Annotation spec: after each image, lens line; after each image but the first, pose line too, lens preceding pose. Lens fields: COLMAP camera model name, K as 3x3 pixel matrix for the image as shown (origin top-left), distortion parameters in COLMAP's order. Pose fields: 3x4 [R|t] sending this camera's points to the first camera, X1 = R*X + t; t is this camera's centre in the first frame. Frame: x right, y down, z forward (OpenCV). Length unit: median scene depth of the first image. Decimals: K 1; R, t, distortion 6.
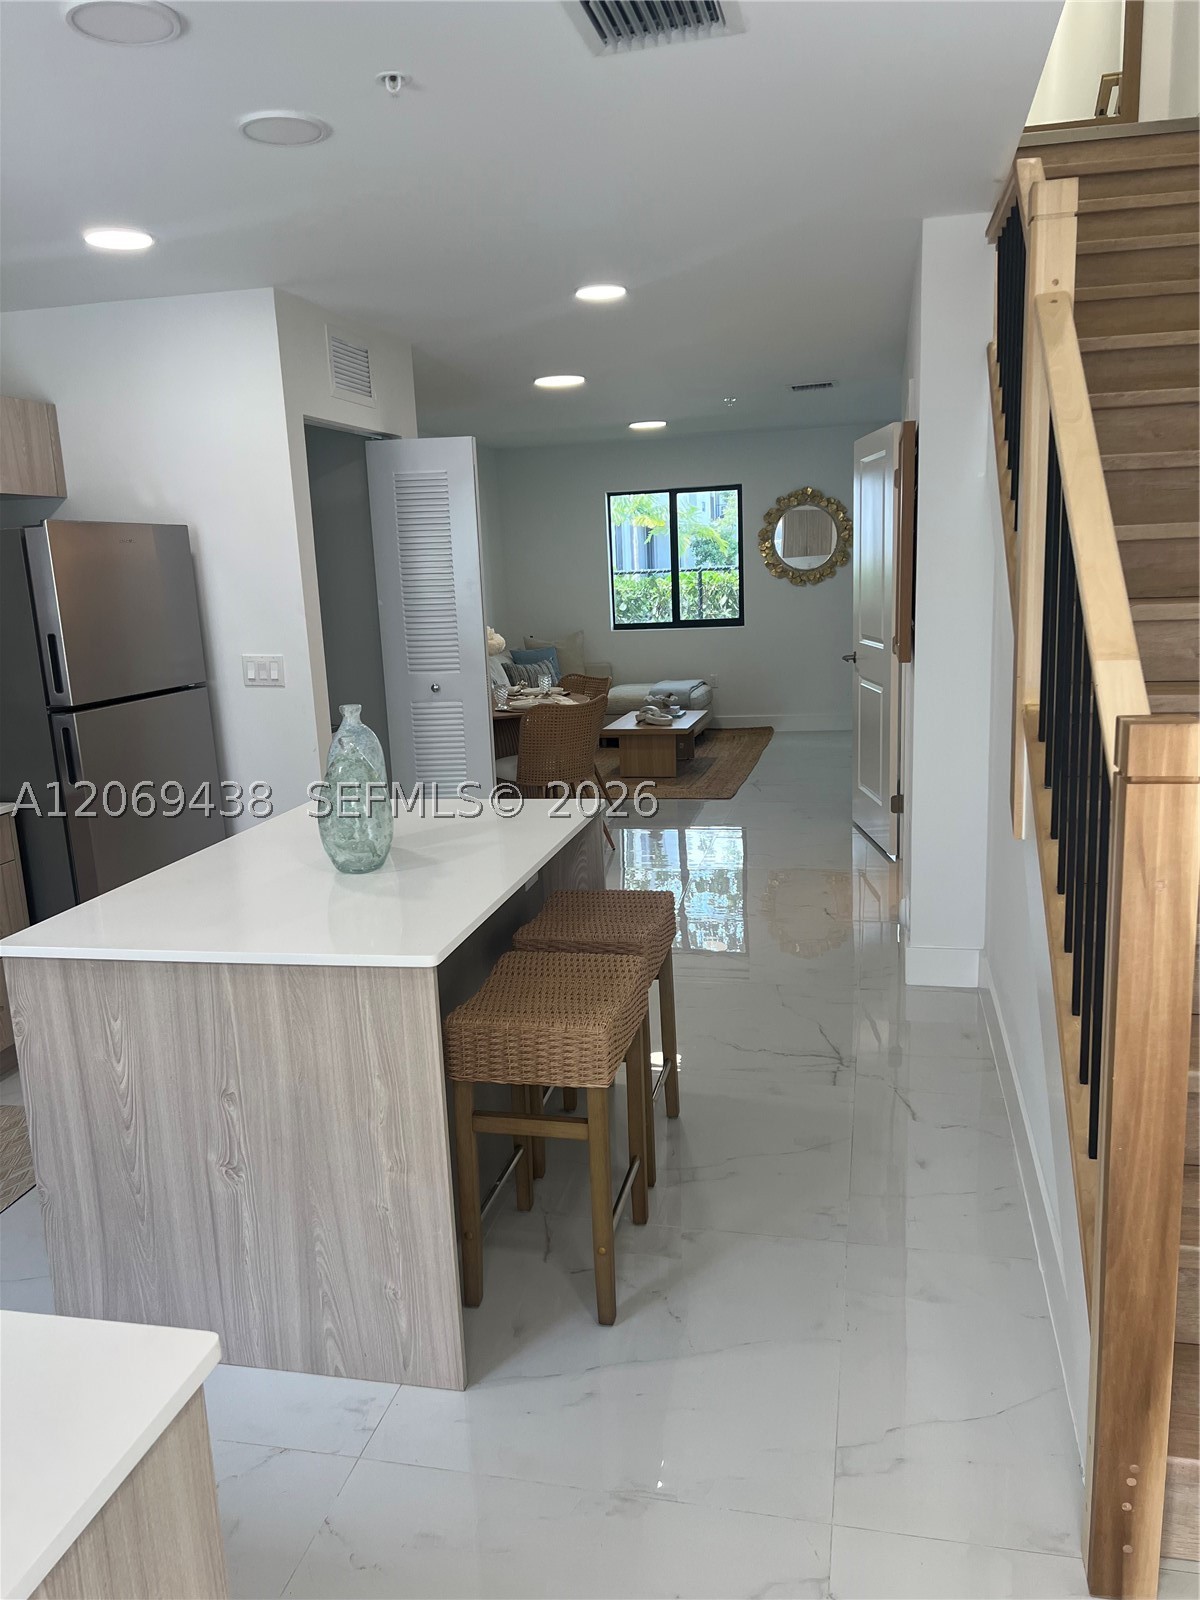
lens RADIAL K [[1180.2, 0, 608.4], [0, 1180.2, 813.6], [0, 0, 1]] dist [0.096027, -0.154101]
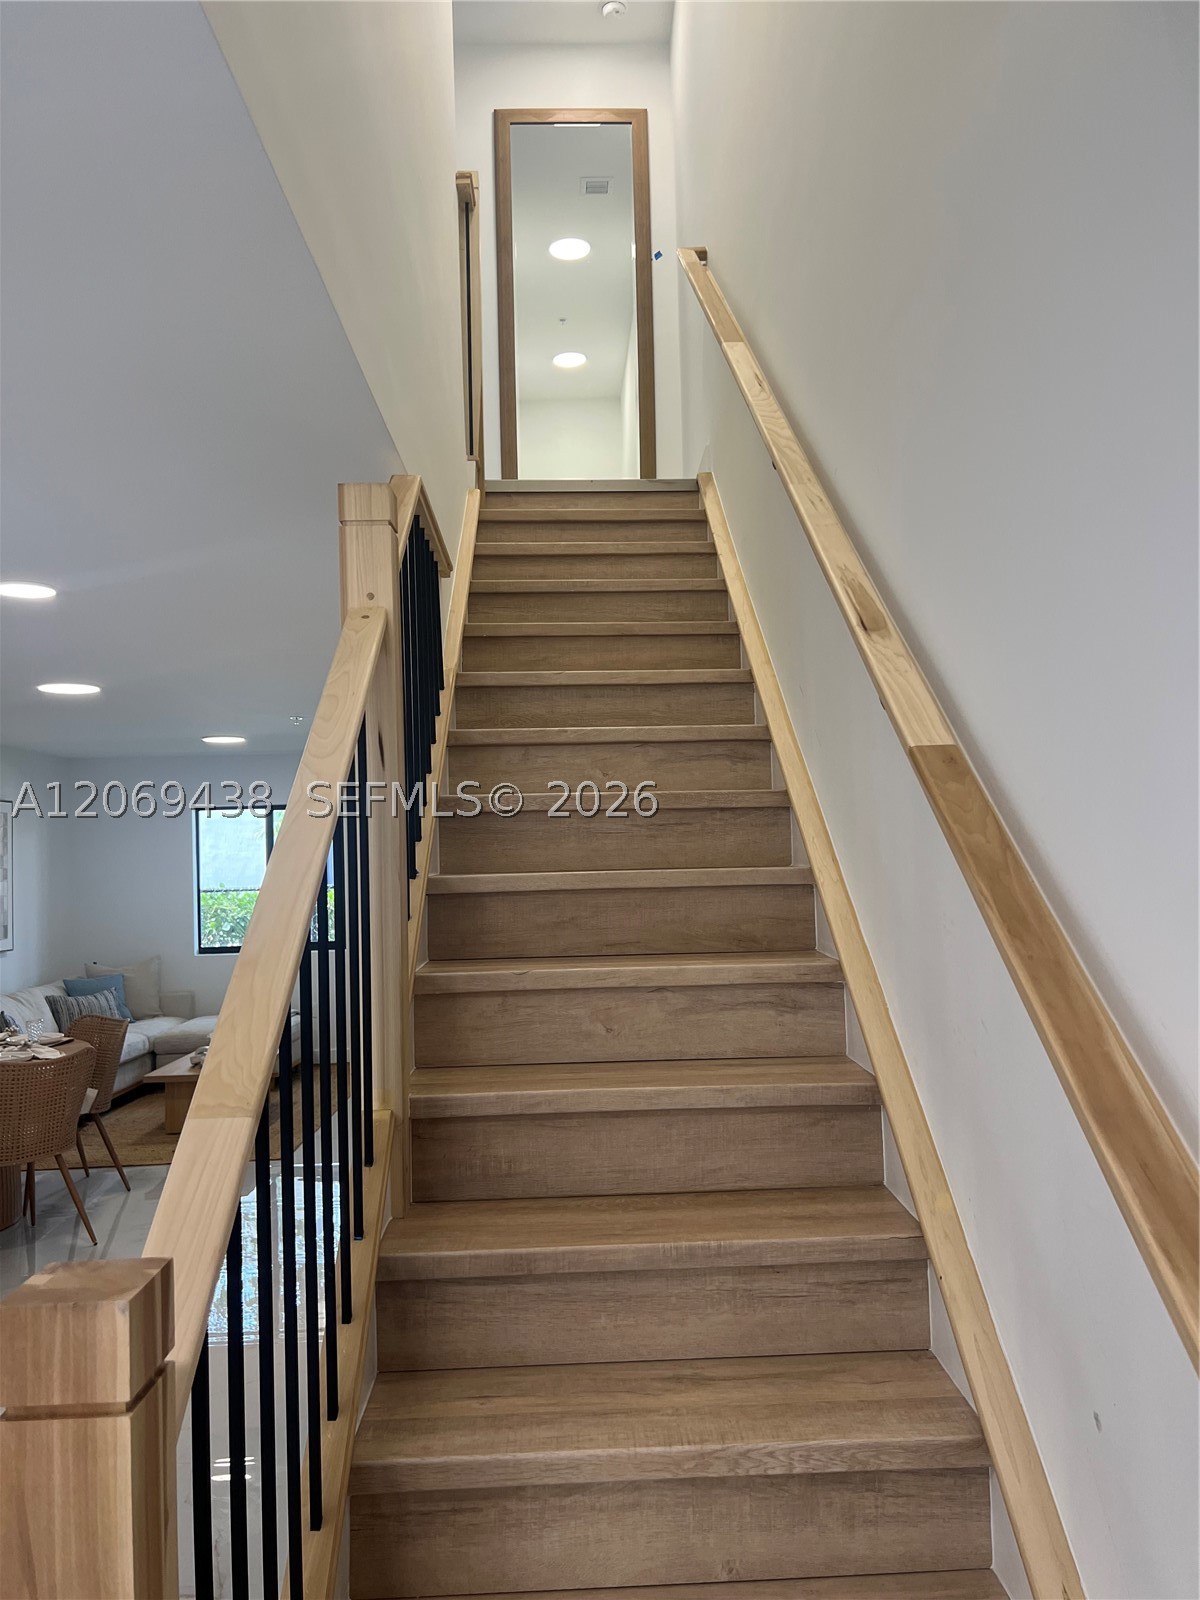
lens RADIAL K [[1180.2, 0, 608.4], [0, 1180.2, 813.6], [0, 0, 1]] dist [0.096027, -0.154101]
pose [[0.968640, 0.024919, 0.247216, 0.213134], [0.039126, 0.967248, -0.250801, -0.053798], [-0.245368, 0.252609, 0.935940, 0.144047]]
